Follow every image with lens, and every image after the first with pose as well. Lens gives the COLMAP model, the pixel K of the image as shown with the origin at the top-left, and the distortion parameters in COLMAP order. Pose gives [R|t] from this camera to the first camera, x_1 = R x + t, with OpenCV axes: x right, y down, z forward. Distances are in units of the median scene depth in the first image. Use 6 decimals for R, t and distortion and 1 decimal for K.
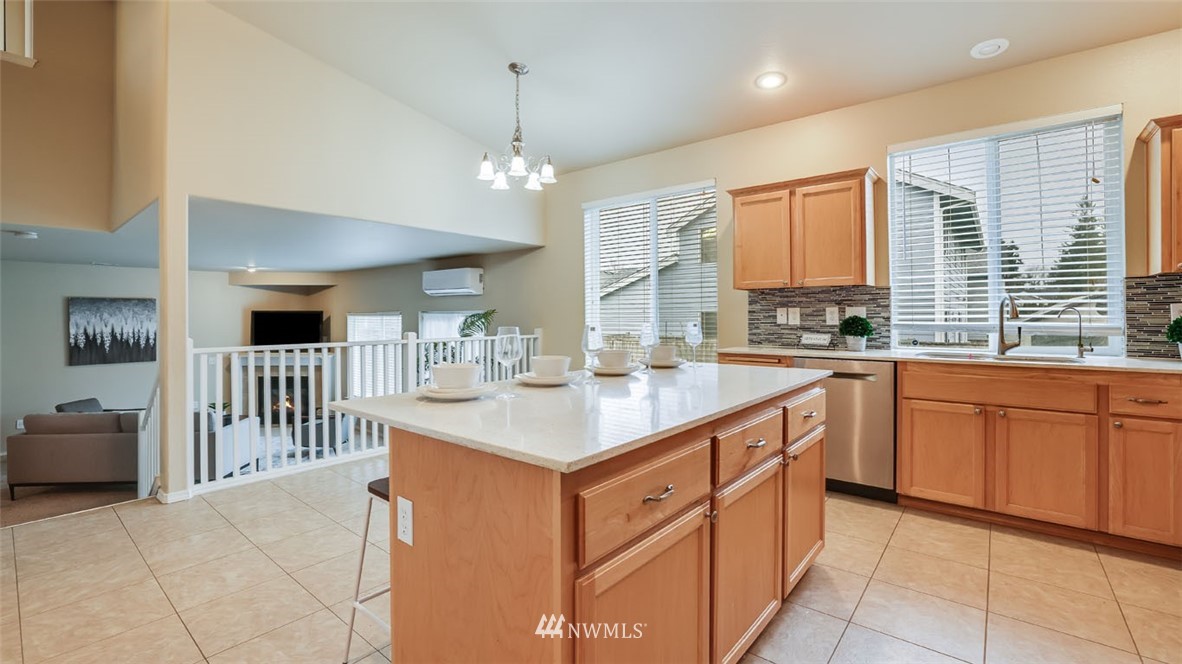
lens RADIAL K [[511.1, 0, 581.5], [0, 511.1, 313.7], [0, 0, 1]] dist [-0.050832, 0.018360]
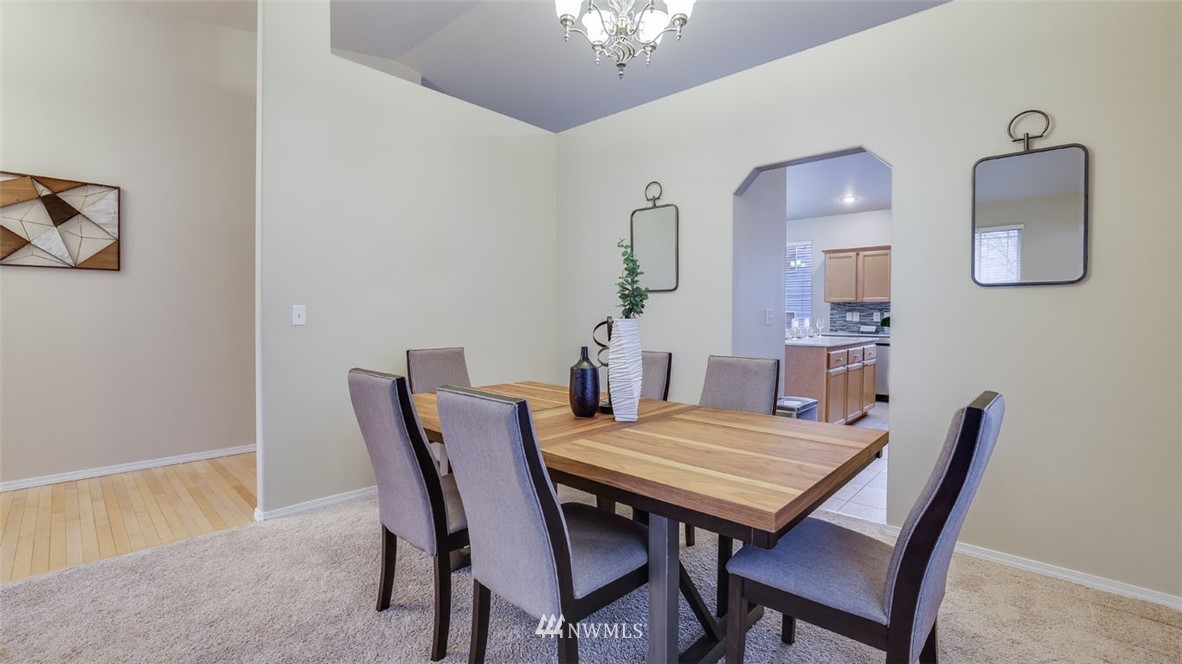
lens RADIAL K [[505.6, 0, 581.0], [0, 505.6, 317.7], [0, 0, 1]] dist [-0.048311, 0.017259]
pose [[0.998175, 0.013442, -0.058871, -0.509523], [-0.012665, 0.999828, 0.013556, -0.004098], [0.059043, -0.012785, 0.998174, -0.947345]]
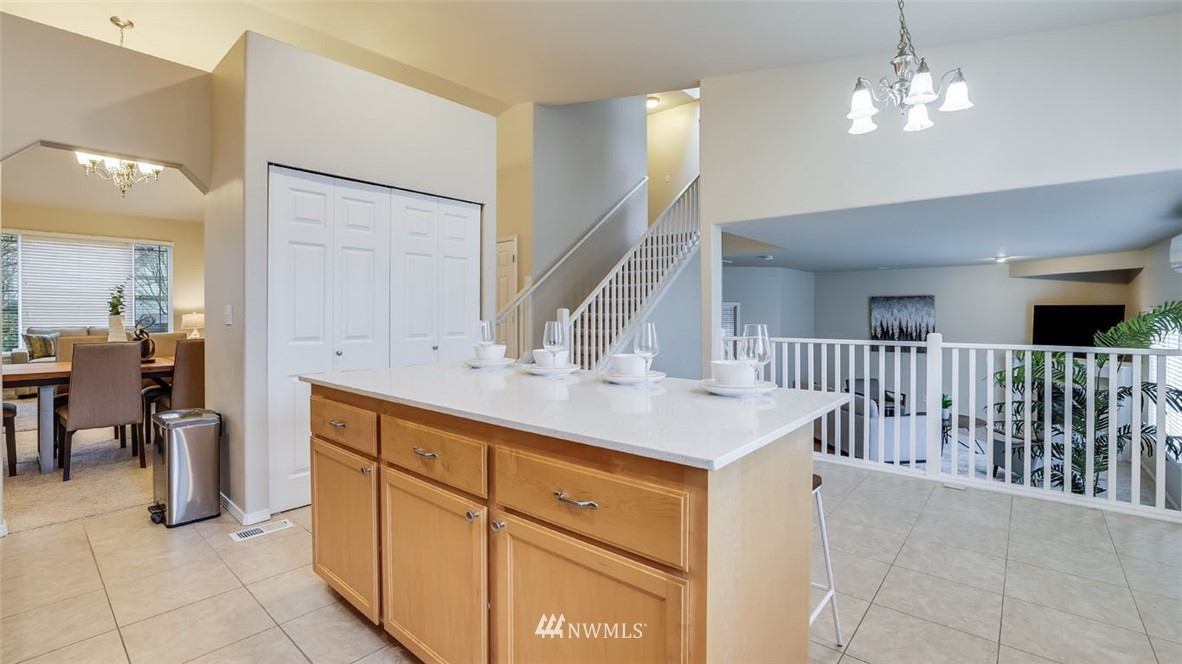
lens RADIAL K [[525.1, 0, 591.1], [0, 525.1, 313.7], [0, 0, 1]] dist [-0.026025, 0.000199]
pose [[-0.007752, 0.004343, -0.999961, 0.548830], [0.005062, 0.999978, 0.004304, 0.001241], [0.999957, -0.005028, -0.007774, 0.548576]]
